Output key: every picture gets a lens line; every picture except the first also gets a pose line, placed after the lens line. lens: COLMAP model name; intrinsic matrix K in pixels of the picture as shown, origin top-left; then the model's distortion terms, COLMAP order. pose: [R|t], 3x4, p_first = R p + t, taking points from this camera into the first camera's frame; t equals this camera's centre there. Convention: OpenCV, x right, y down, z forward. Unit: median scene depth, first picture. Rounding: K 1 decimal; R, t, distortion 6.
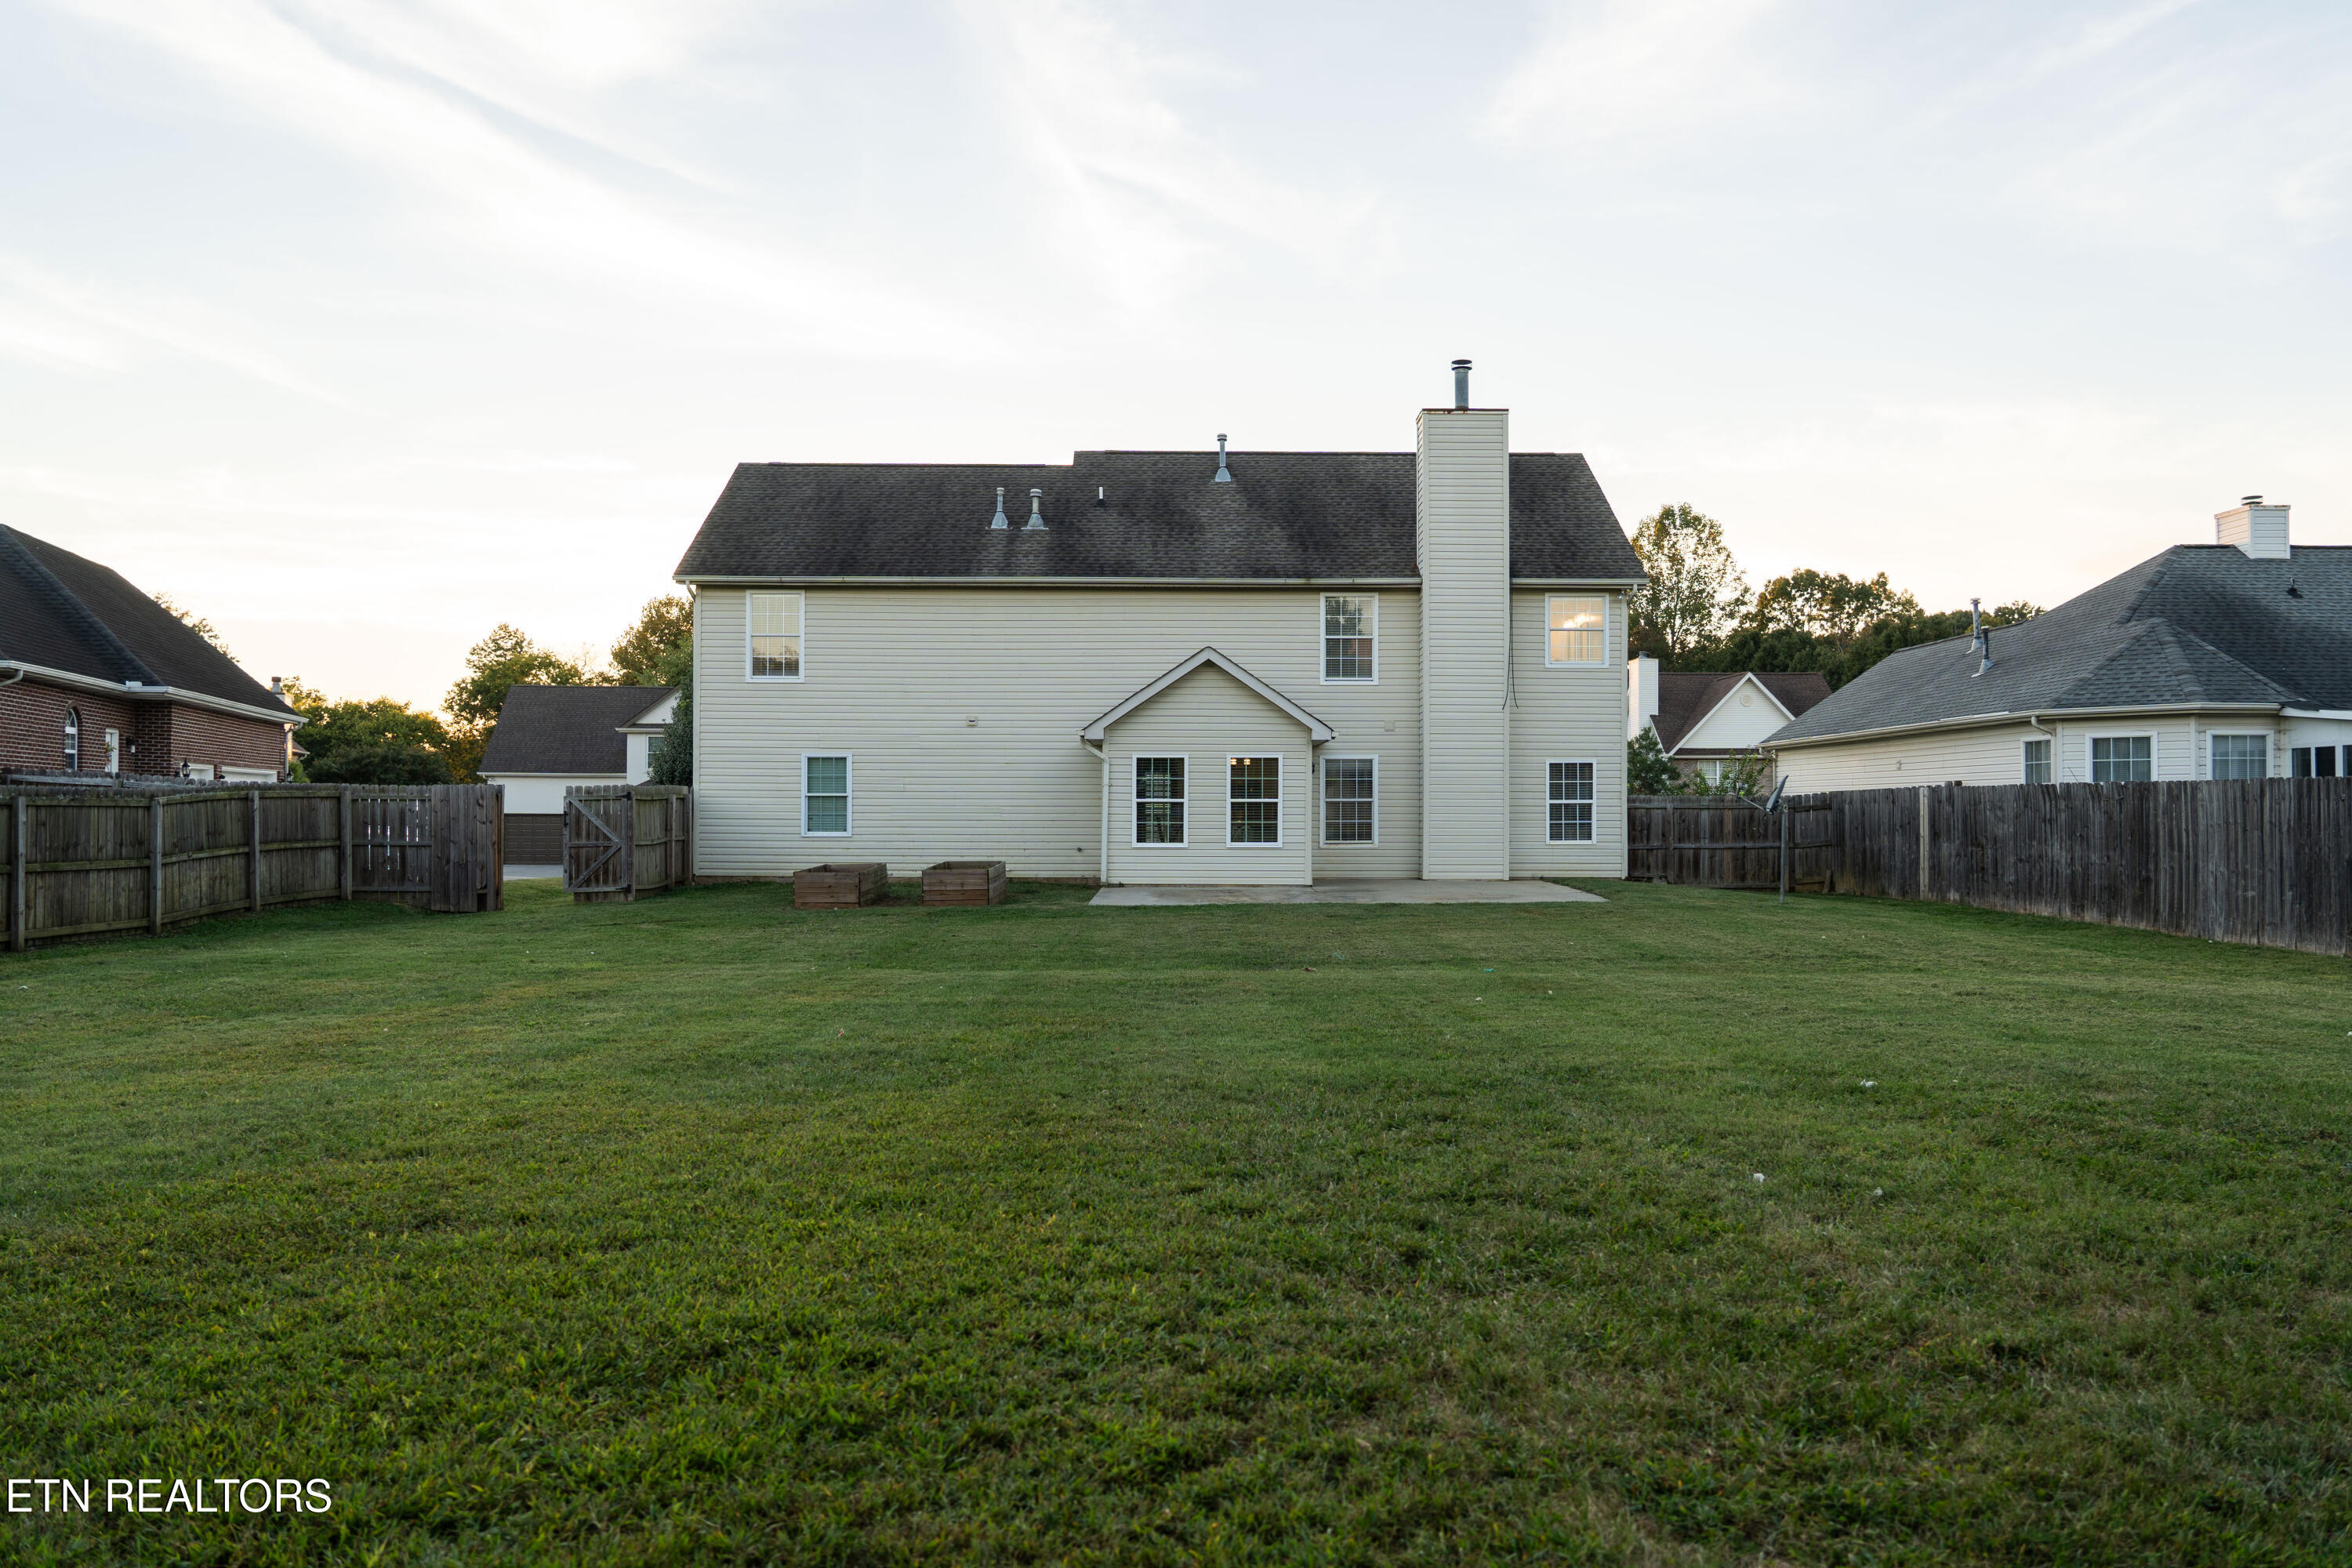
lens RADIAL K [[1590.8, 0, 1179.3], [0, 1590.8, 780.4], [0, 0, 1]] dist [-0.034404, 0.000166]
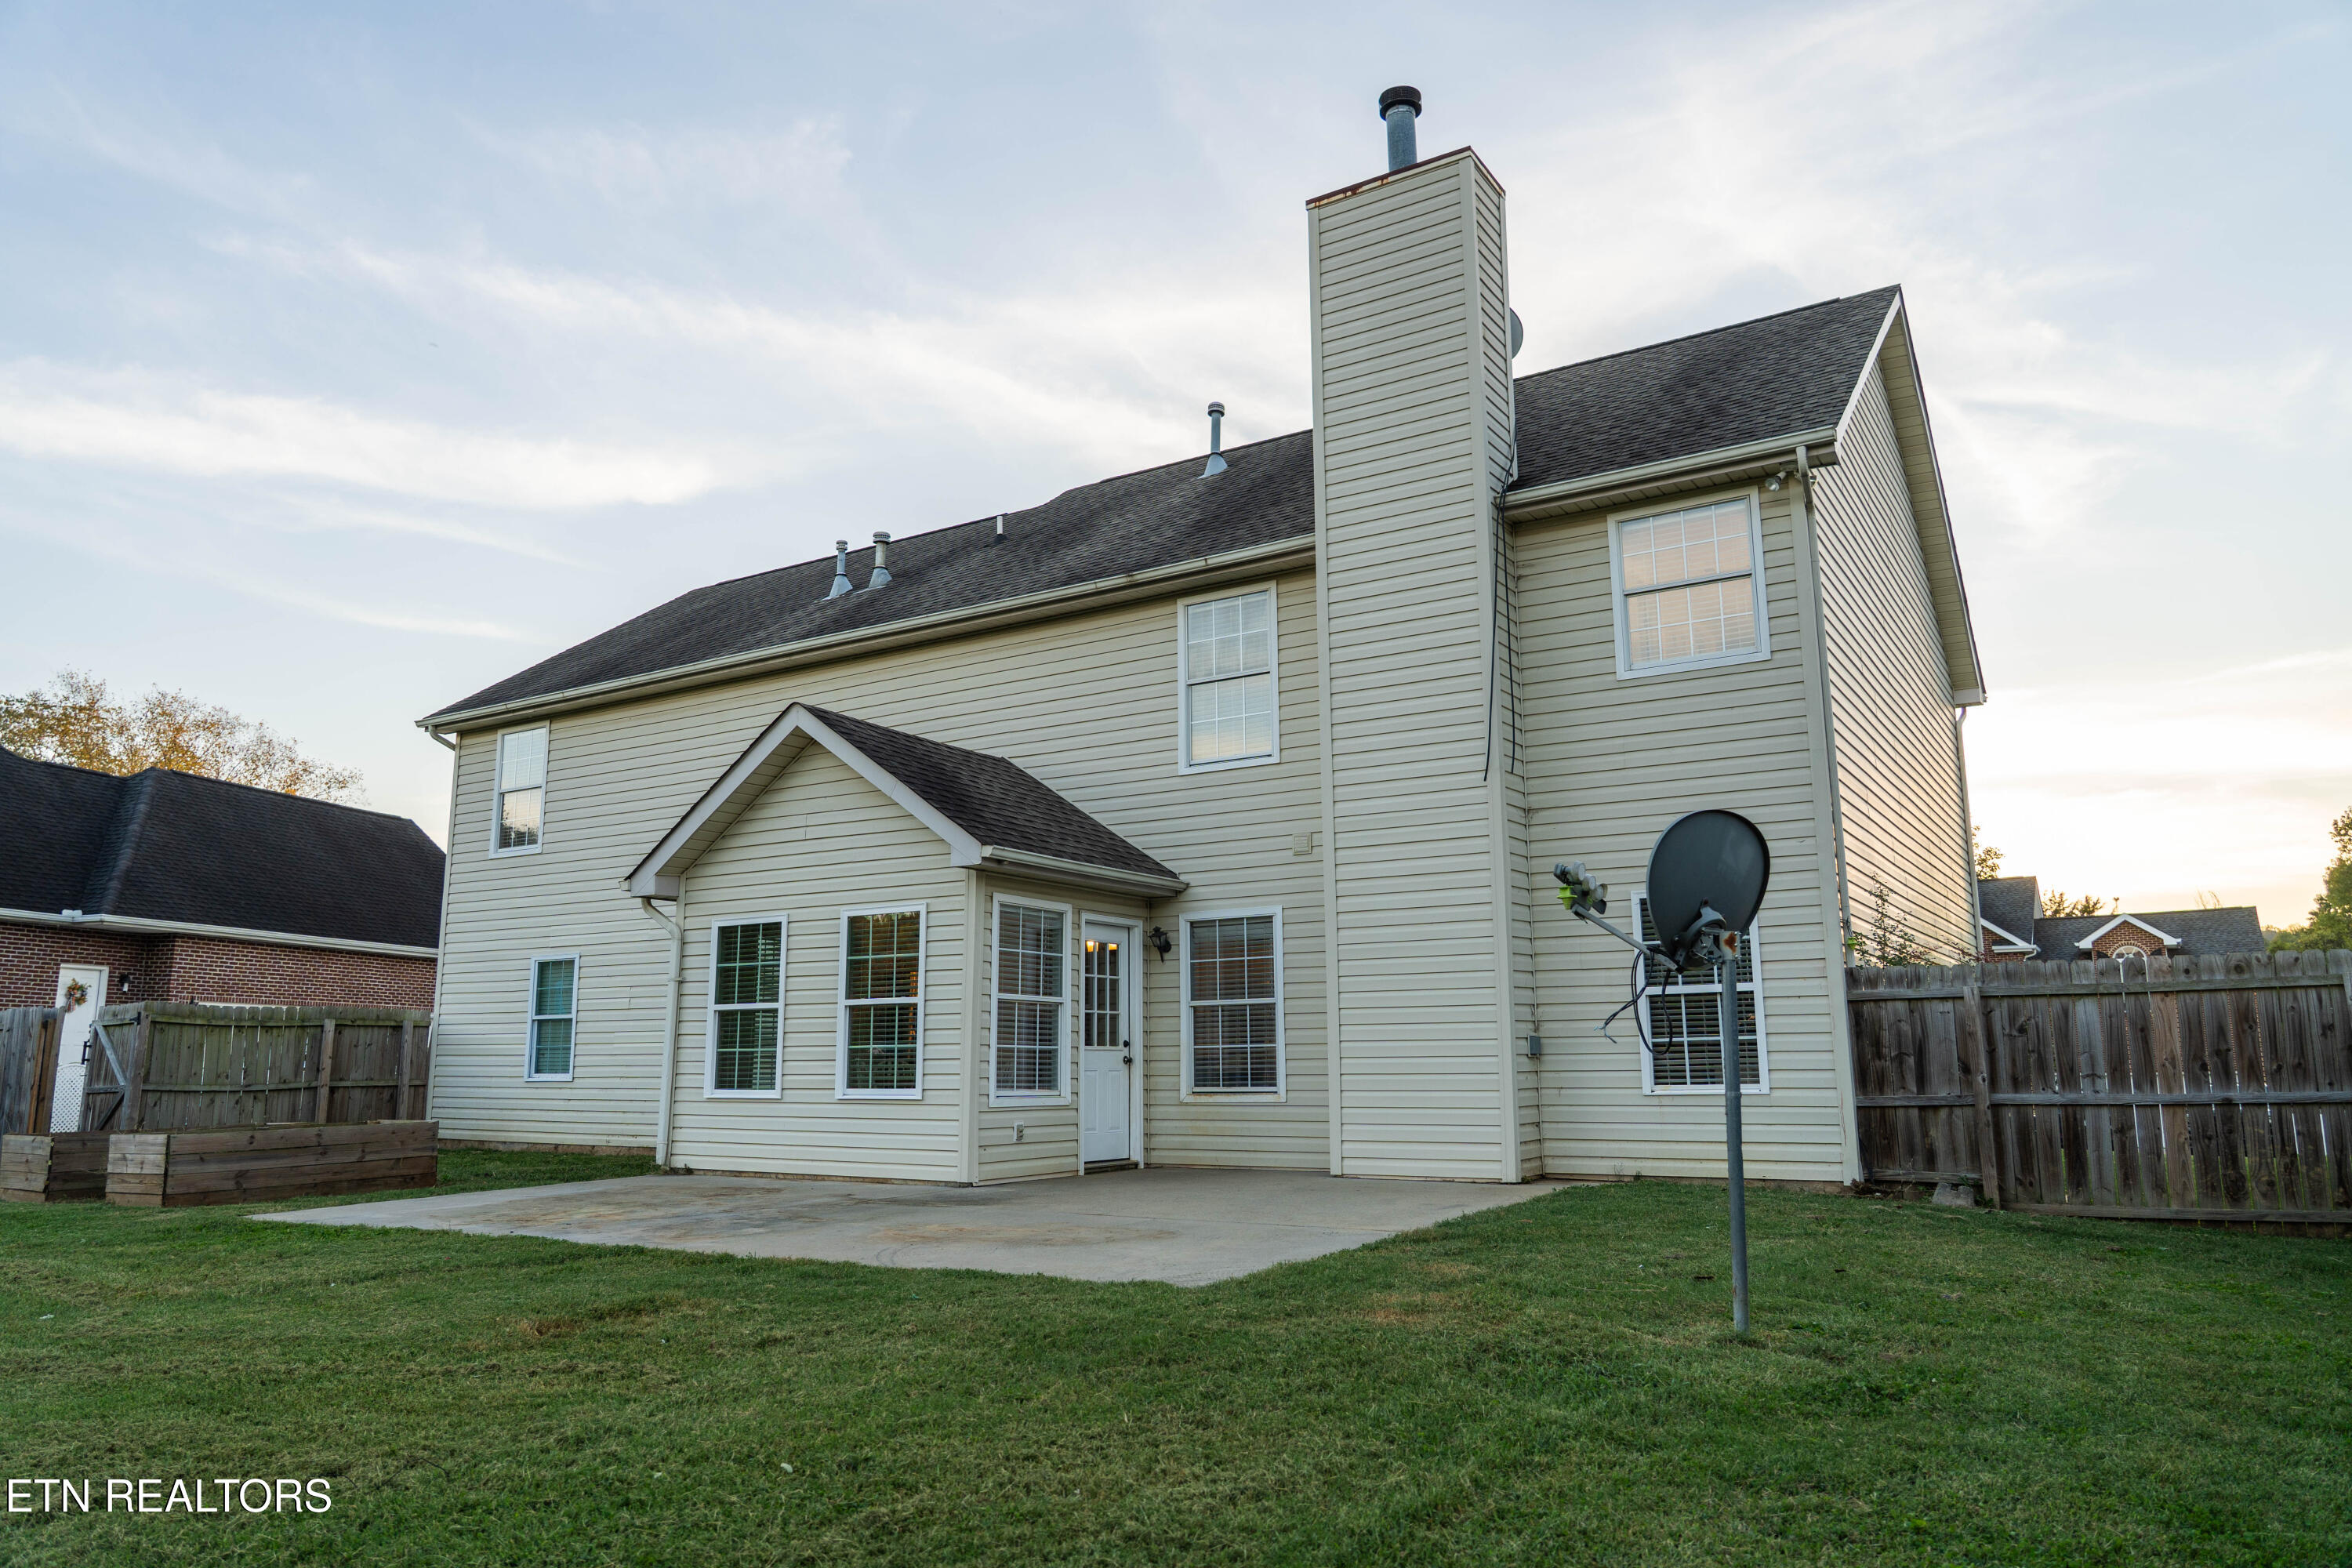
lens RADIAL K [[1590.8, 0, 1173.7], [0, 1590.8, 797.0], [0, 0, 1]] dist [-0.034404, 0.000166]
pose [[0.832314, -0.102064, -0.544827, 0.362731], [0.017235, 0.987192, -0.158604, 0.026993], [0.554036, 0.122618, 0.823413, 0.585930]]
